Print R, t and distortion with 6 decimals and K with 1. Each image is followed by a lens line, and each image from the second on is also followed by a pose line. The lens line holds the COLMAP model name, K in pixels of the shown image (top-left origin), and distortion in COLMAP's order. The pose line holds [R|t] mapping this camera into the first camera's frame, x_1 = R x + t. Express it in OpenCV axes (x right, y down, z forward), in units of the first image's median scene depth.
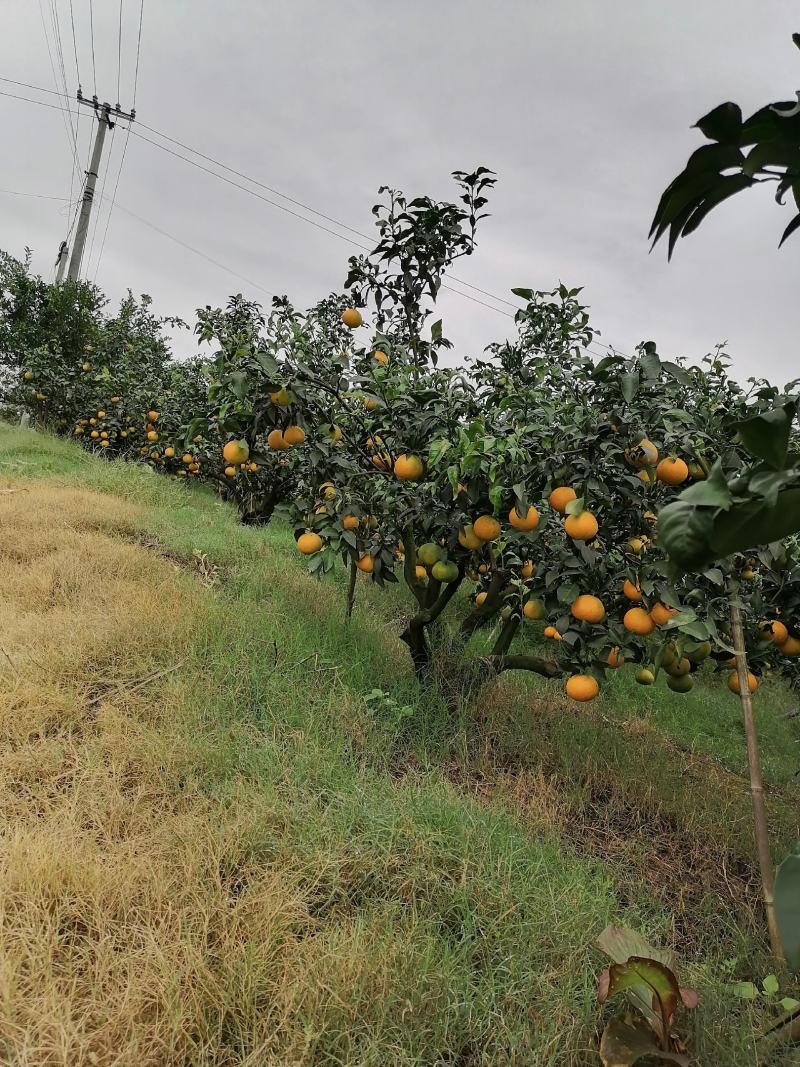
lens RADIAL K [[797.4, 0, 400.0], [0, 797.4, 533.5], [0, 0, 1]] dist [0.047215, -0.005400]
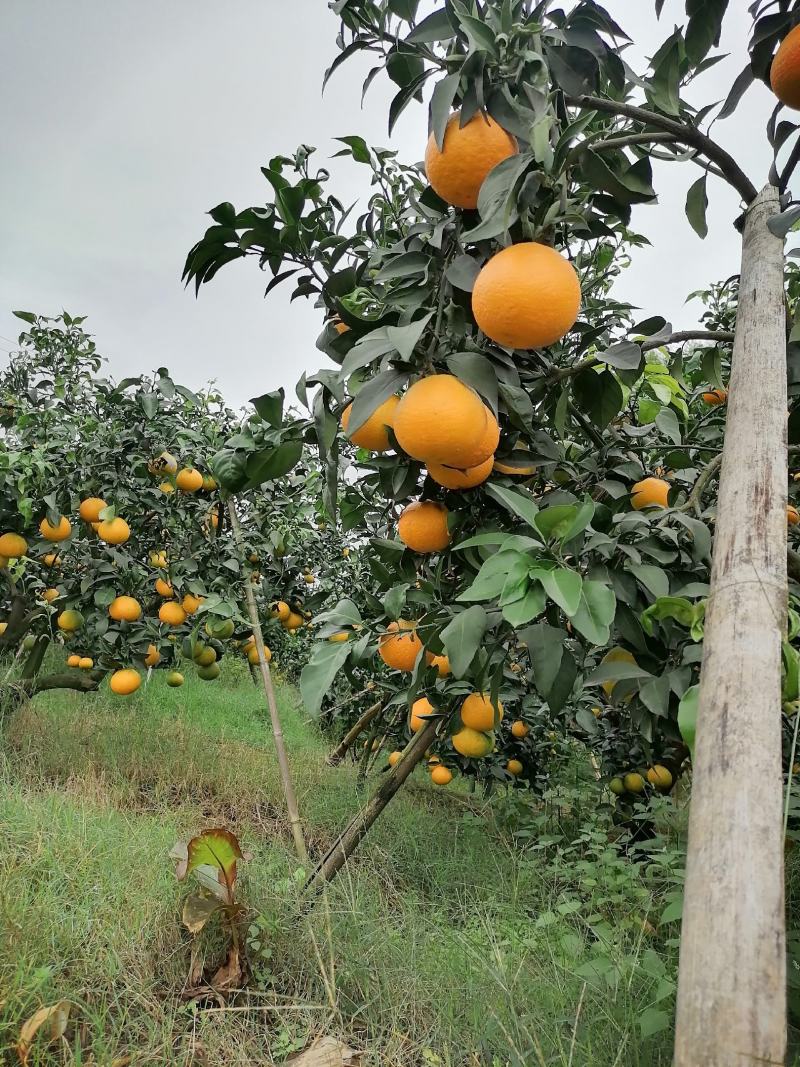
lens RADIAL K [[797.4, 0, 400.0], [0, 797.4, 533.5], [0, 0, 1]] dist [0.047215, -0.005400]
pose [[0.823785, -0.065868, 0.563062, -0.066396], [0.091576, 0.995644, -0.017508, 0.046557], [-0.559456, 0.065986, 0.826229, -0.120686]]
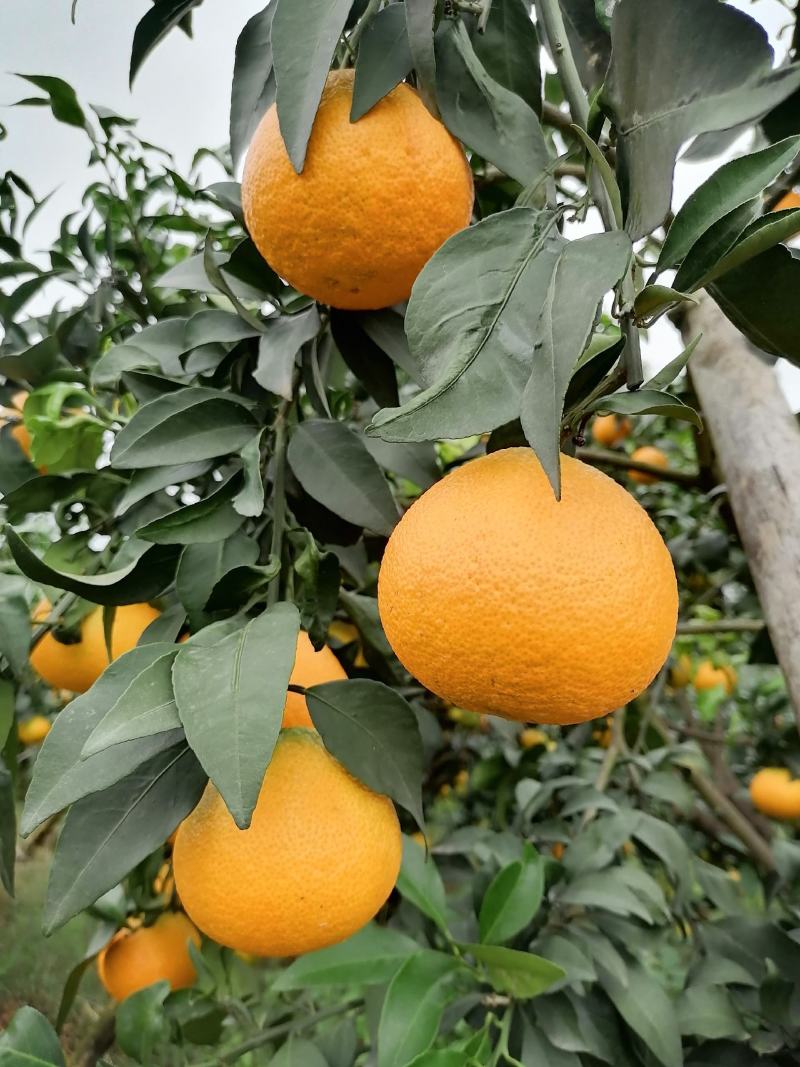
lens RADIAL K [[797.4, 0, 400.0], [0, 797.4, 533.5], [0, 0, 1]] dist [0.047215, -0.005400]
pose [[0.592835, -0.079782, 0.801362, 0.044201], [0.082629, 0.995855, 0.038018, -0.056530], [-0.801074, 0.043677, 0.596970, 0.040280]]
